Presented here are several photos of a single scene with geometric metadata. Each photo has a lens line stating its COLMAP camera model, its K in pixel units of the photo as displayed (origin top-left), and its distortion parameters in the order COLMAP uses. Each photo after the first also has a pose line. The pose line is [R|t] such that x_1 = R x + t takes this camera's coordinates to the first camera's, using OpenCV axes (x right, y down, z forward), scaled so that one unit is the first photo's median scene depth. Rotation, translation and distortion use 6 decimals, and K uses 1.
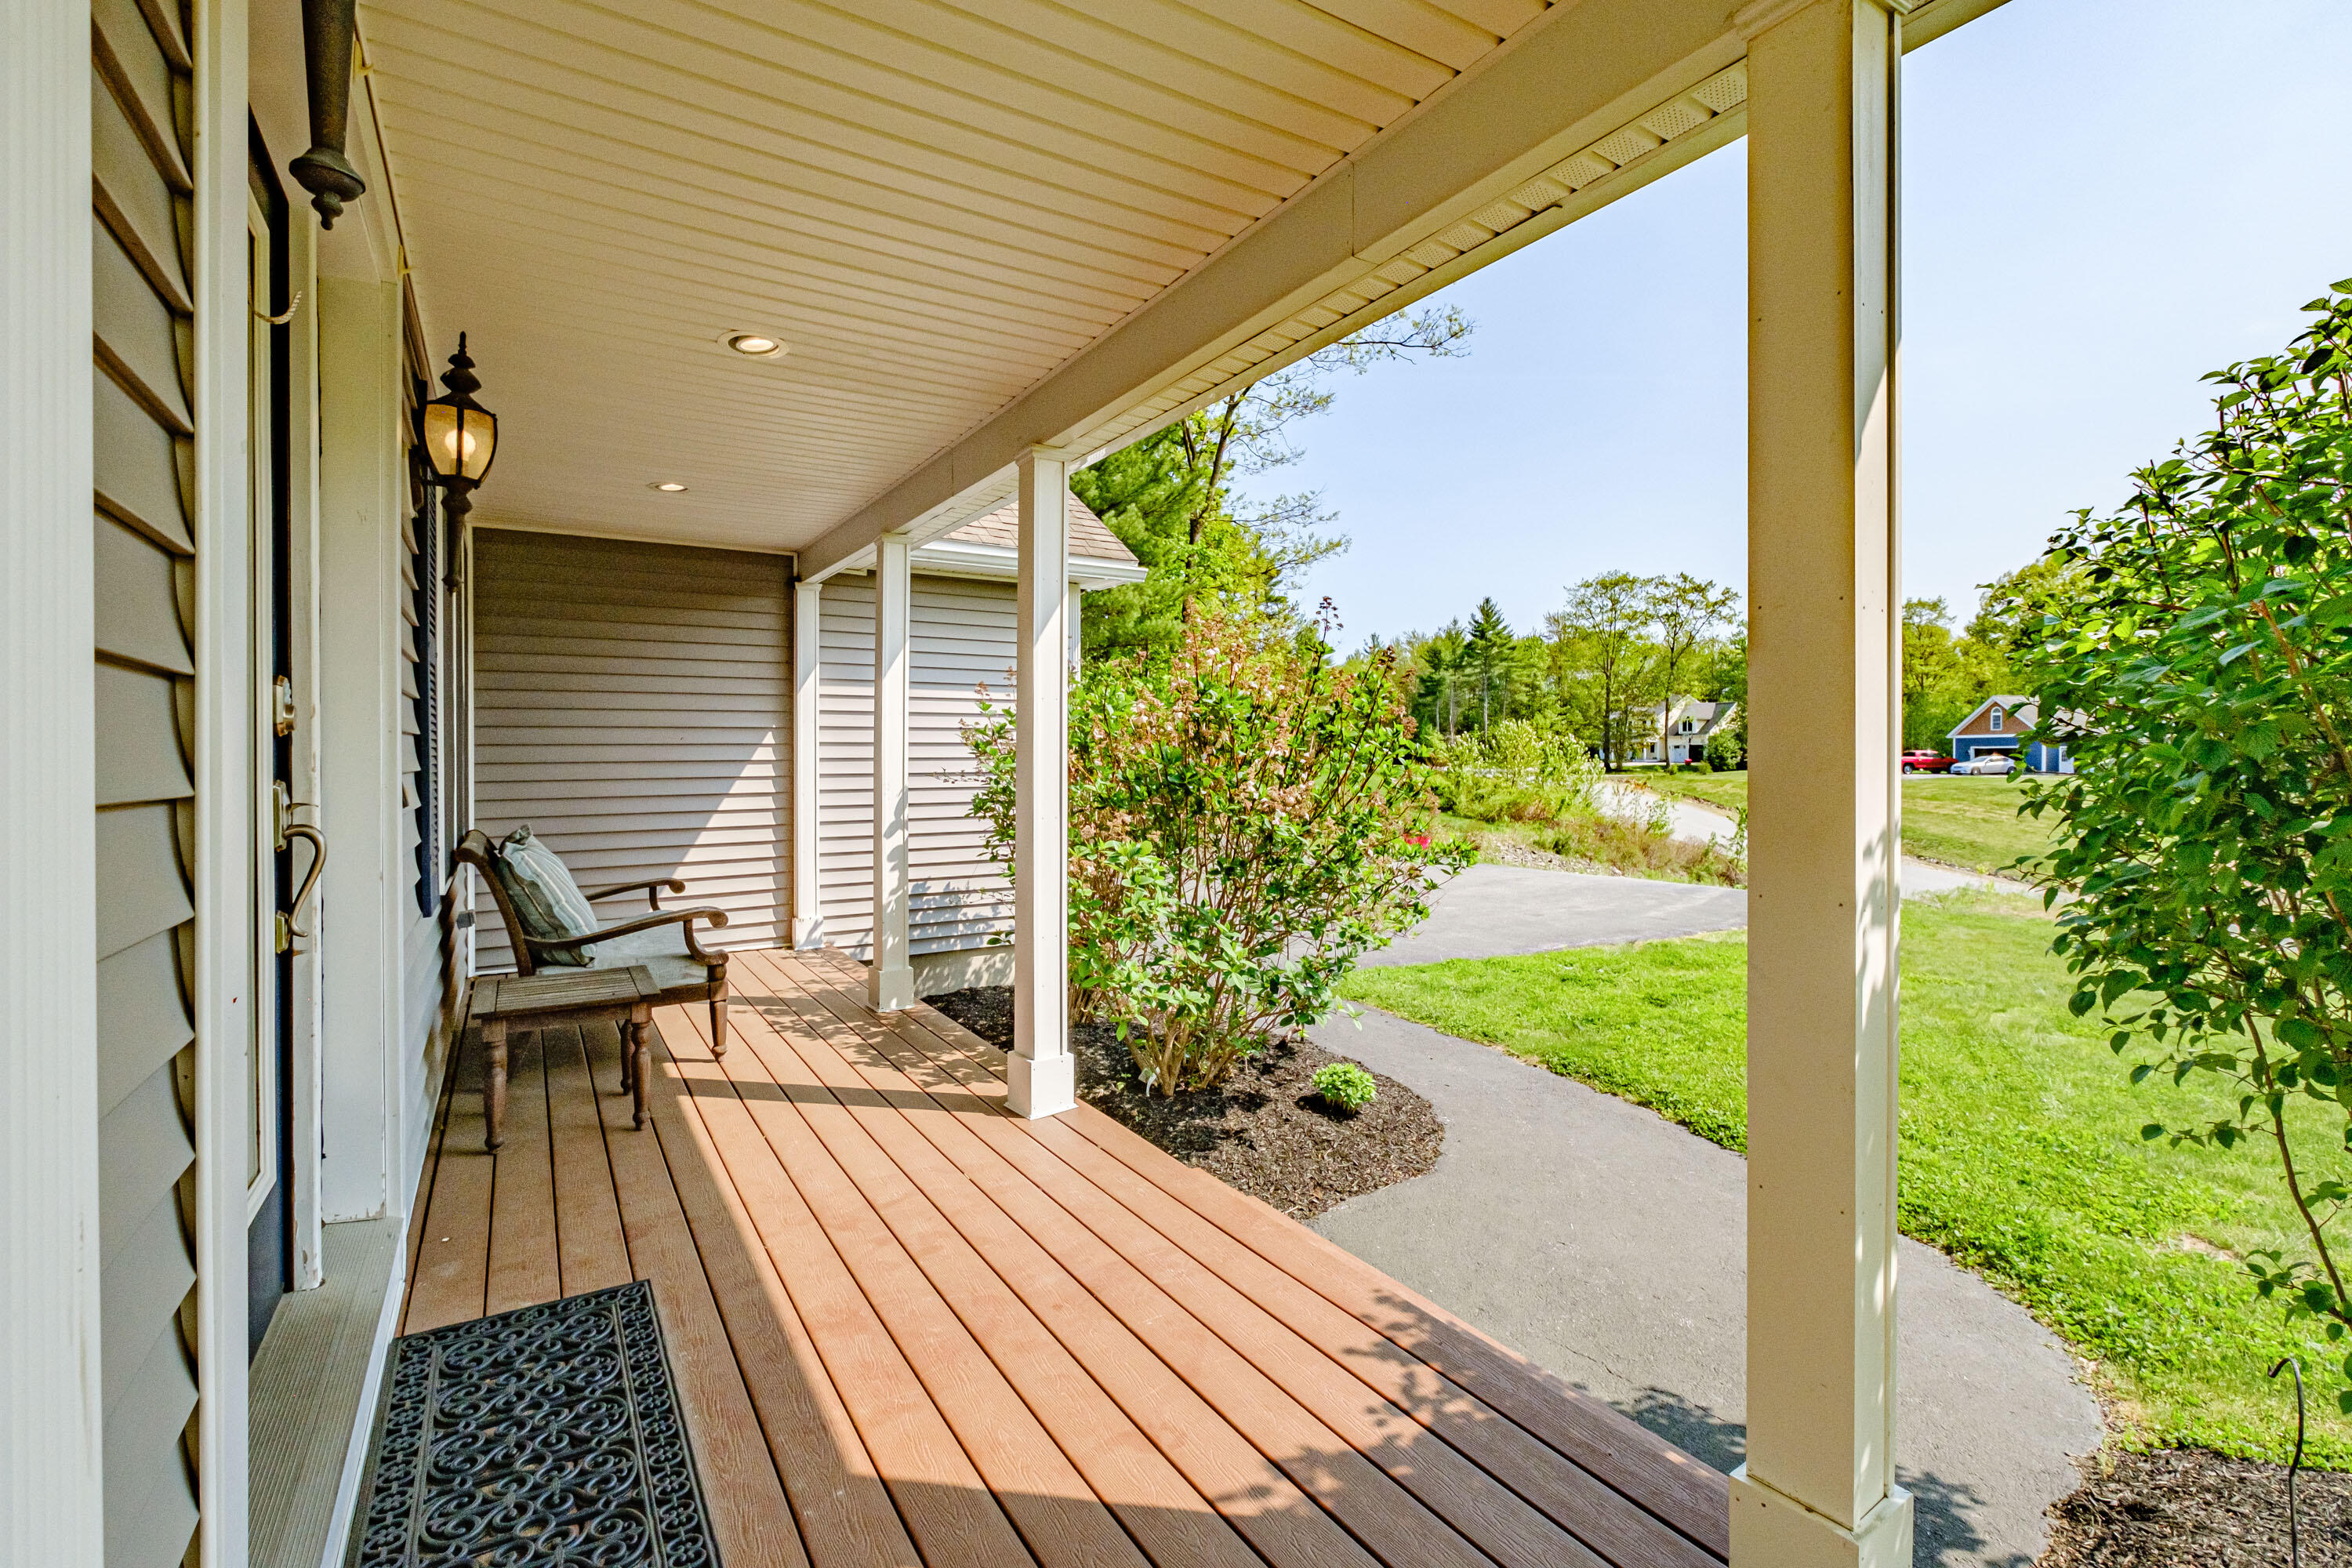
lens RADIAL K [[1053.7, 0, 1172.0], [0, 1053.7, 777.5], [0, 0, 1]] dist [-0.000200, -0.001644]
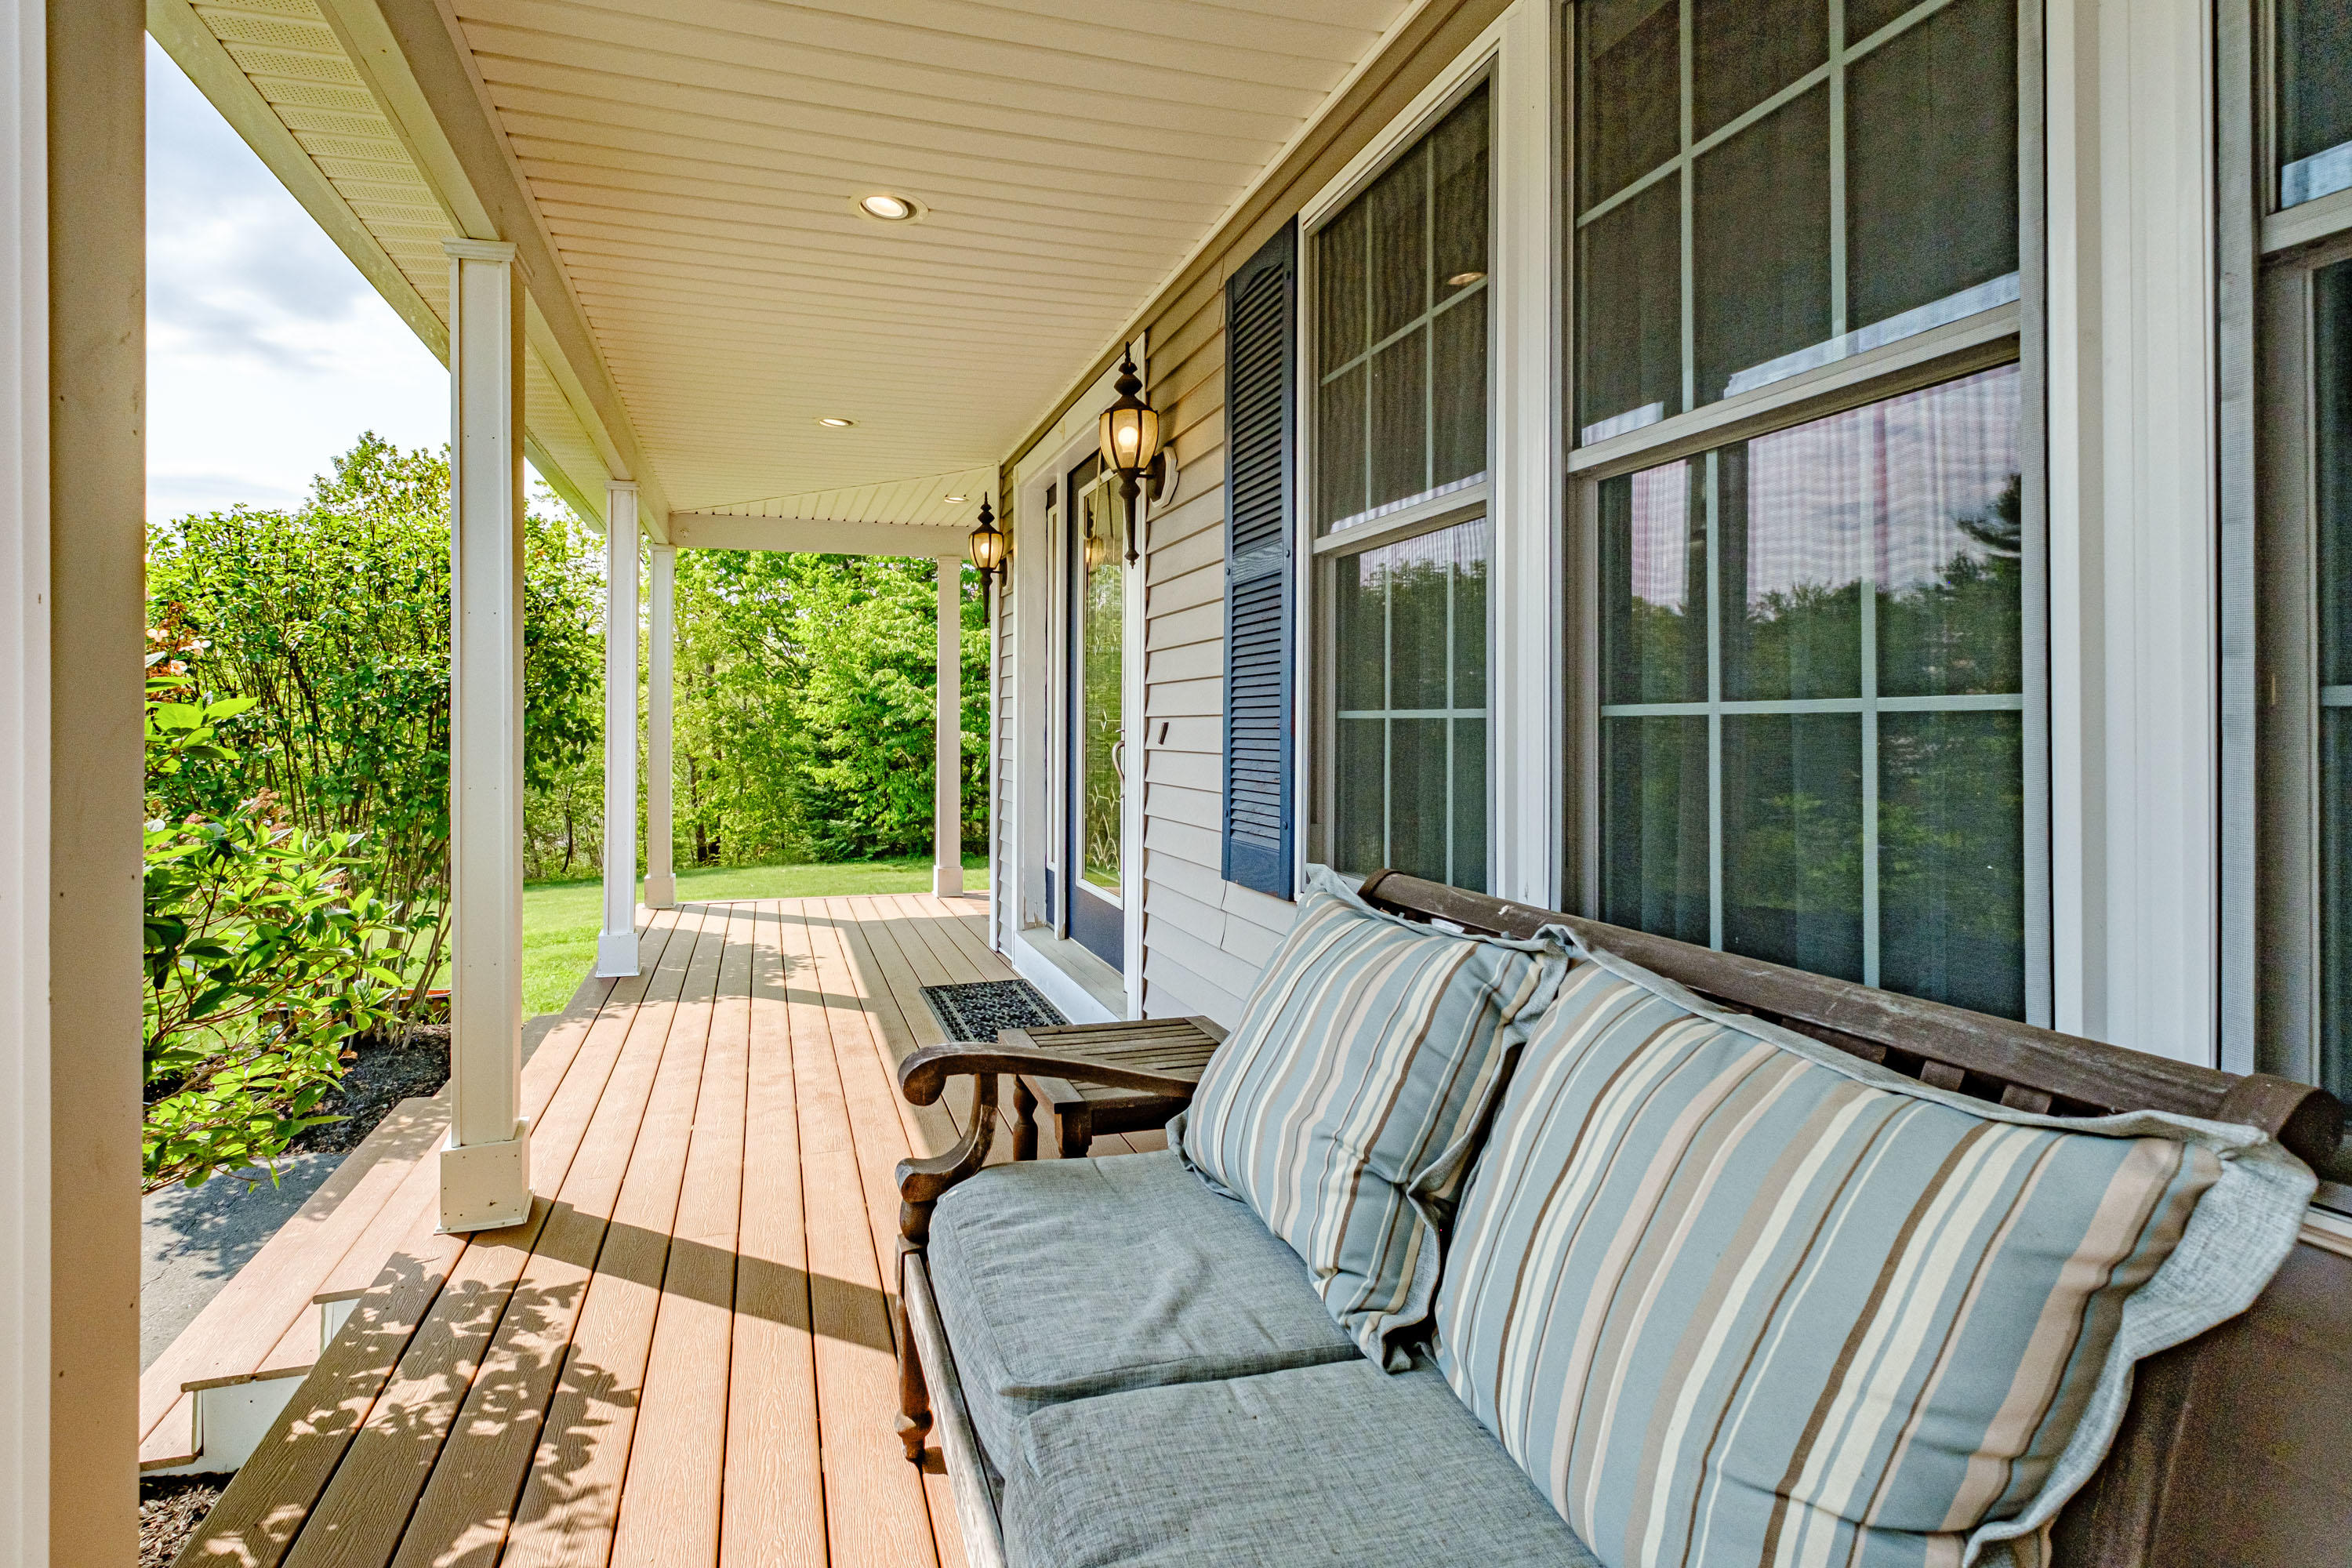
lens RADIAL K [[1053.7, 0, 1094.1], [0, 1053.7, 717.7], [0, 0, 1]] dist [-0.000200, -0.001644]
pose [[-0.968537, -0.002776, 0.248854, -0.616185], [0.000870, 0.999894, 0.014539, -0.017481], [-0.248868, 0.014298, -0.968432, 1.416288]]
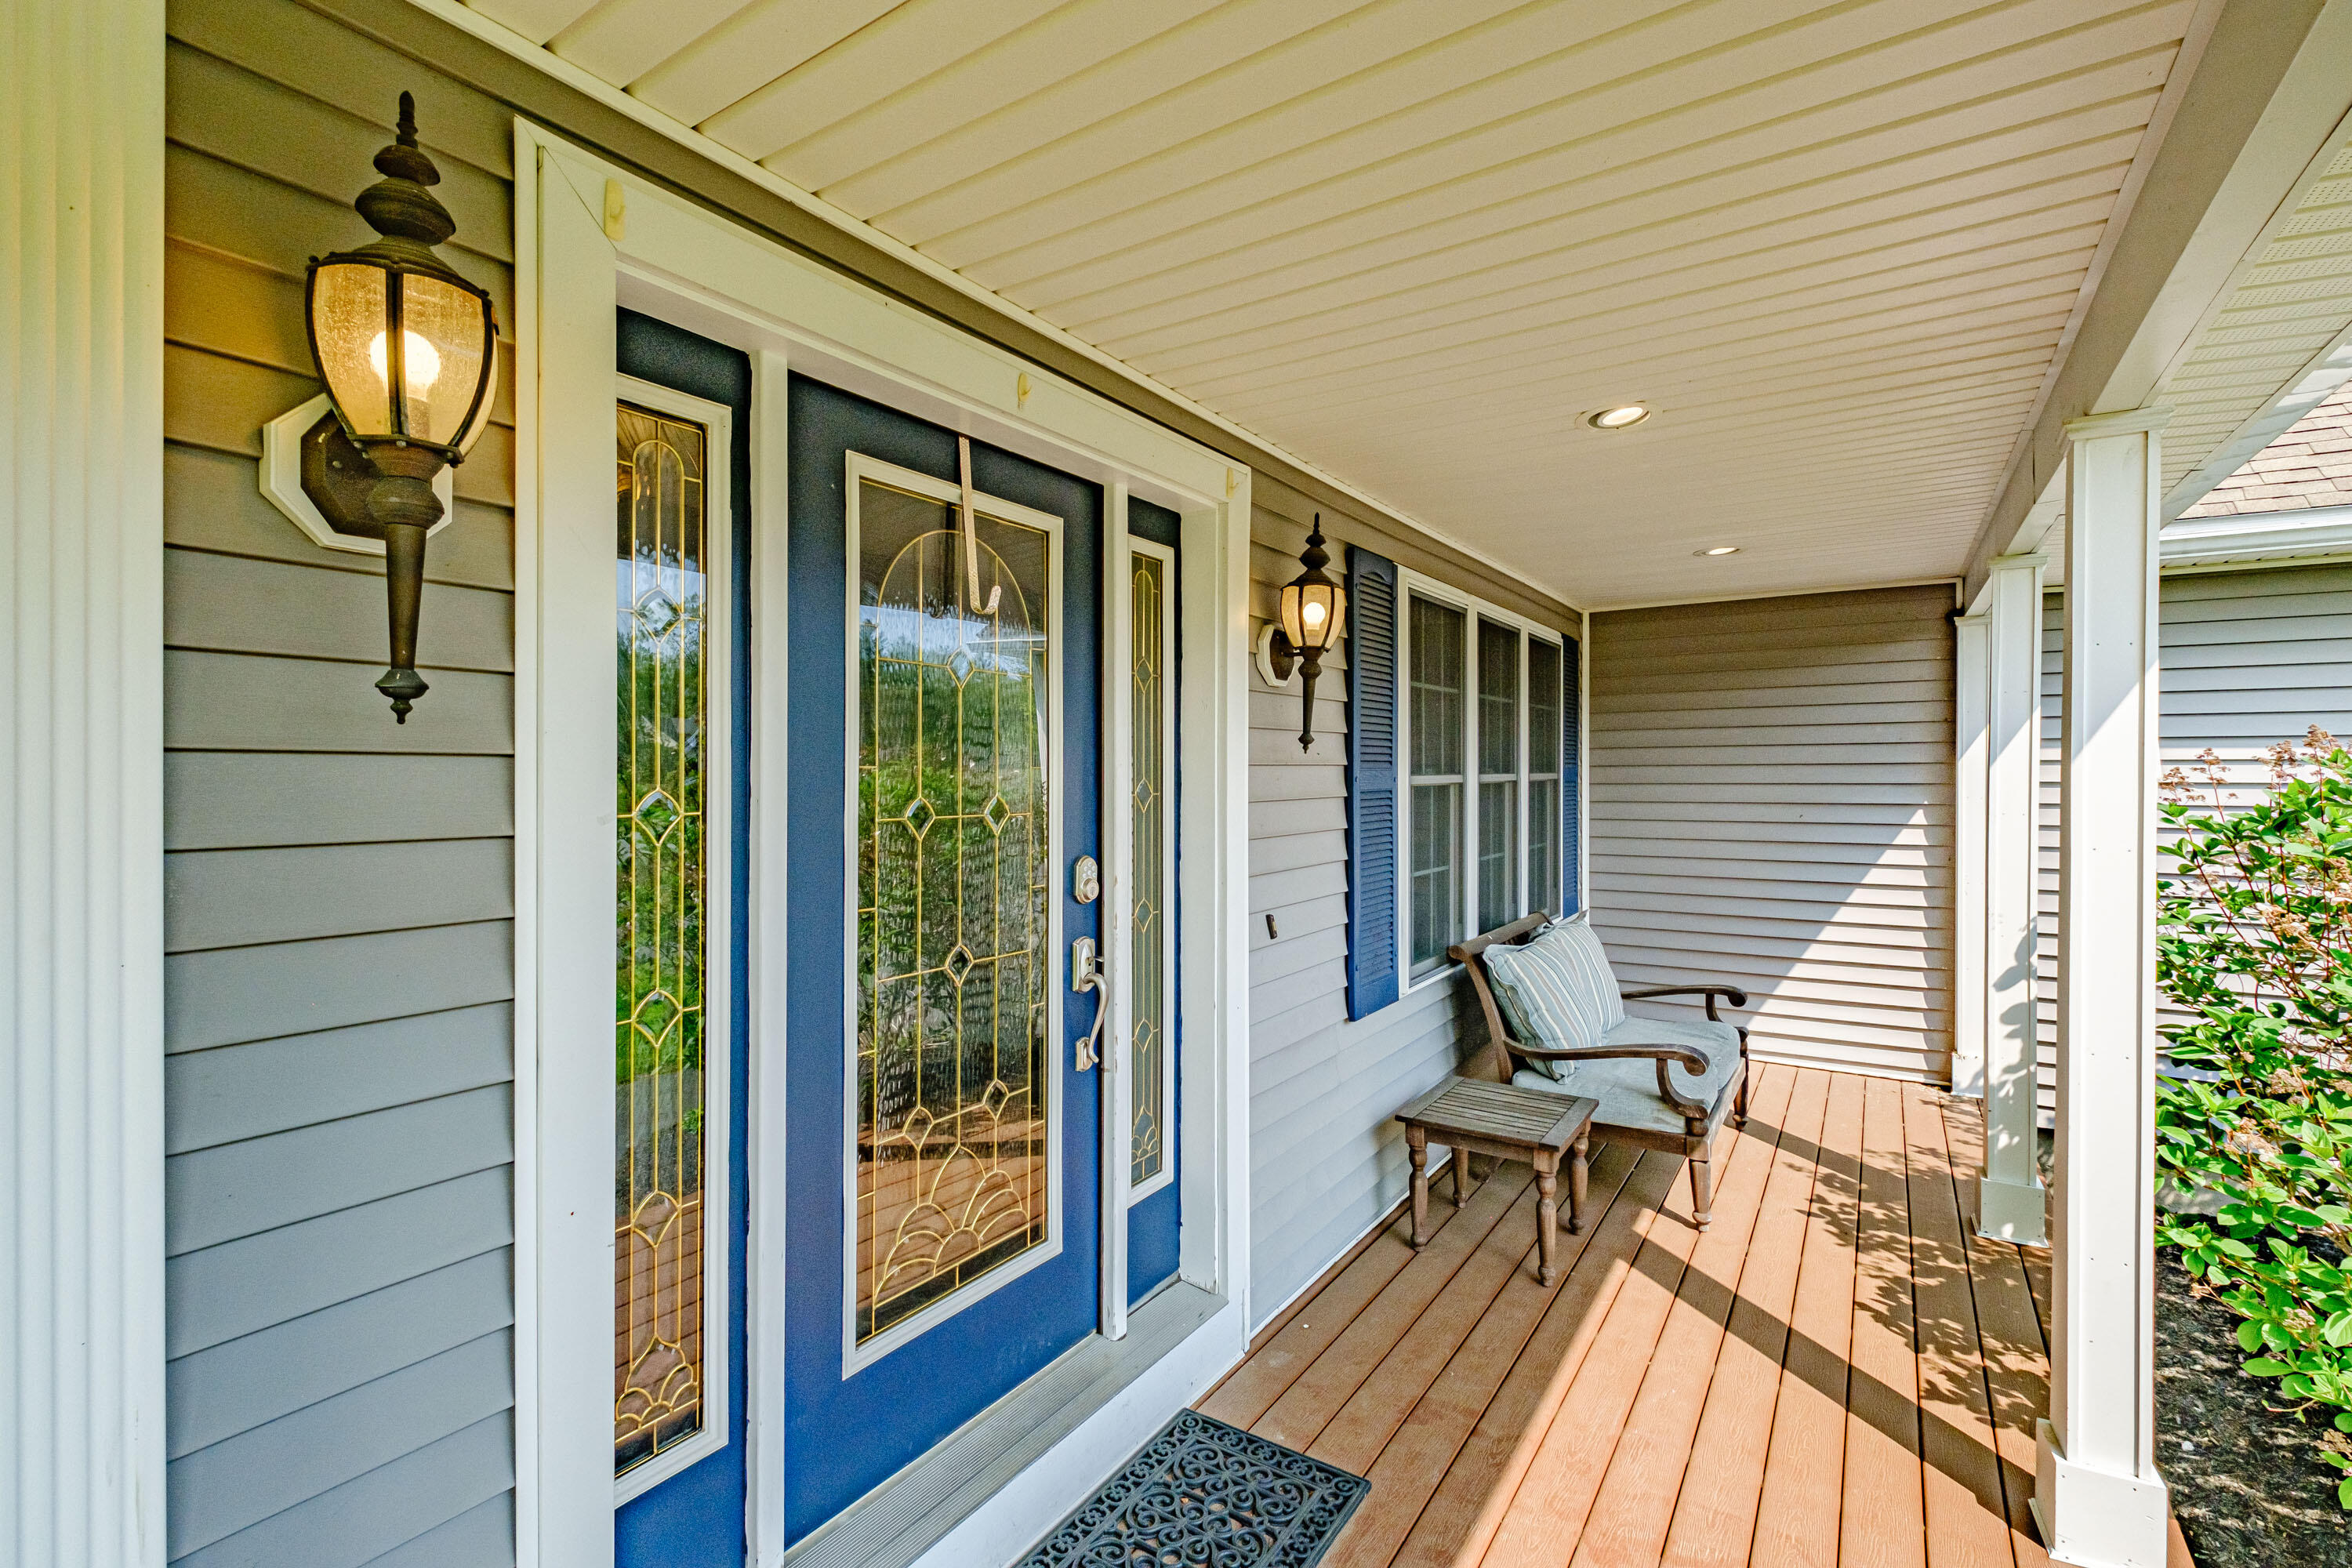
lens RADIAL K [[1053.7, 0, 1176.2], [0, 1053.7, 770.3], [0, 0, 1]] dist [-0.000200, -0.001644]
pose [[0.414133, 0.002433, -0.910213, 0.173532], [-0.020302, 0.999772, -0.006565, -0.090820], [0.909990, 0.021198, 0.414088, 0.261860]]
